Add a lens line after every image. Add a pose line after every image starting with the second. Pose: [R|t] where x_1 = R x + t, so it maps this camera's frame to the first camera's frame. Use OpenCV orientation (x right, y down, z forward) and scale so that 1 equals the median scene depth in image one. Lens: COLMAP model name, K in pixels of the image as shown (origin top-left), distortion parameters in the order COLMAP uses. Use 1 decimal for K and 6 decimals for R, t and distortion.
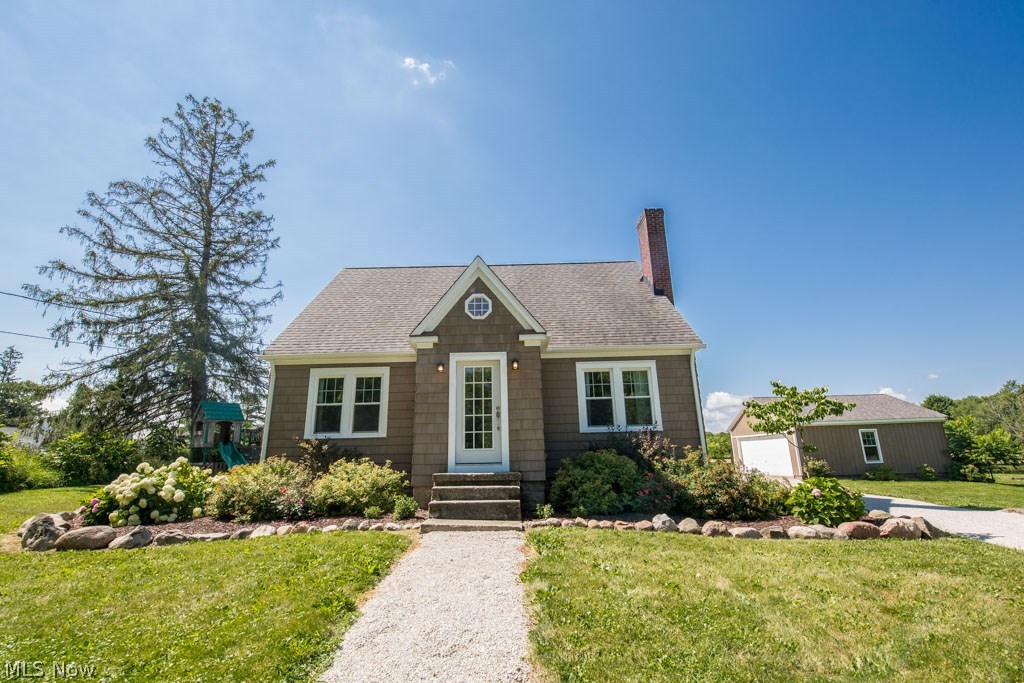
lens RADIAL K [[453.7, 0, 512.0], [0, 453.7, 341.5], [0, 0, 1]] dist [-0.011149, -0.000826]
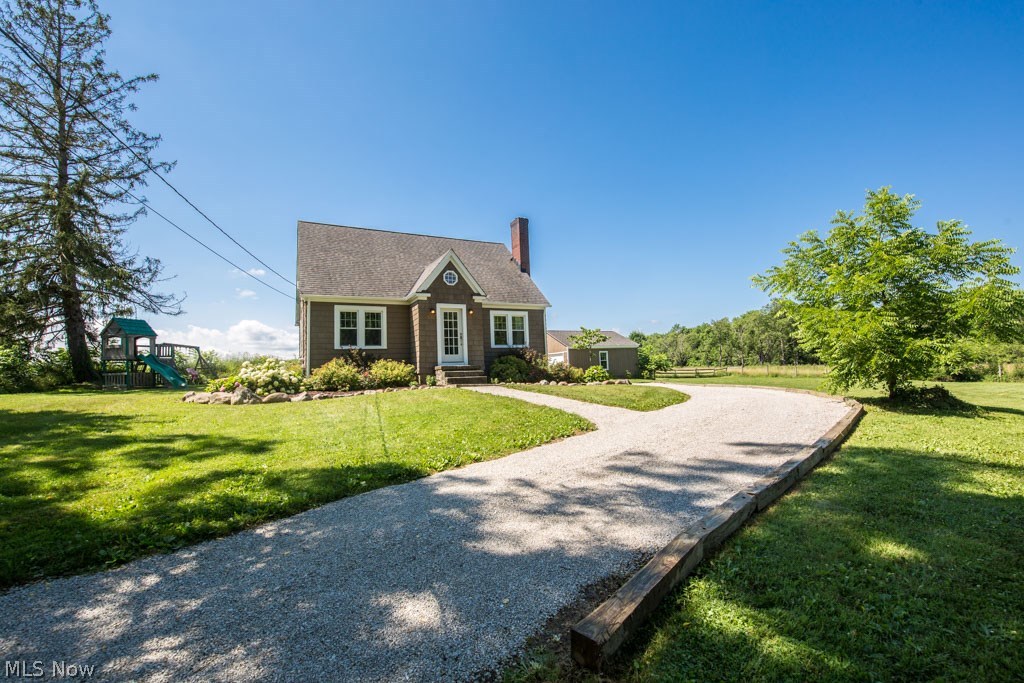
lens RADIAL K [[453.7, 0, 512.0], [0, 453.7, 341.5], [0, 0, 1]] dist [-0.011149, -0.000826]
pose [[0.884225, 0.022007, 0.466542, -0.689870], [-0.097951, 0.985414, 0.139161, -0.102554], [-0.456674, -0.168748, 0.873483, -0.727181]]
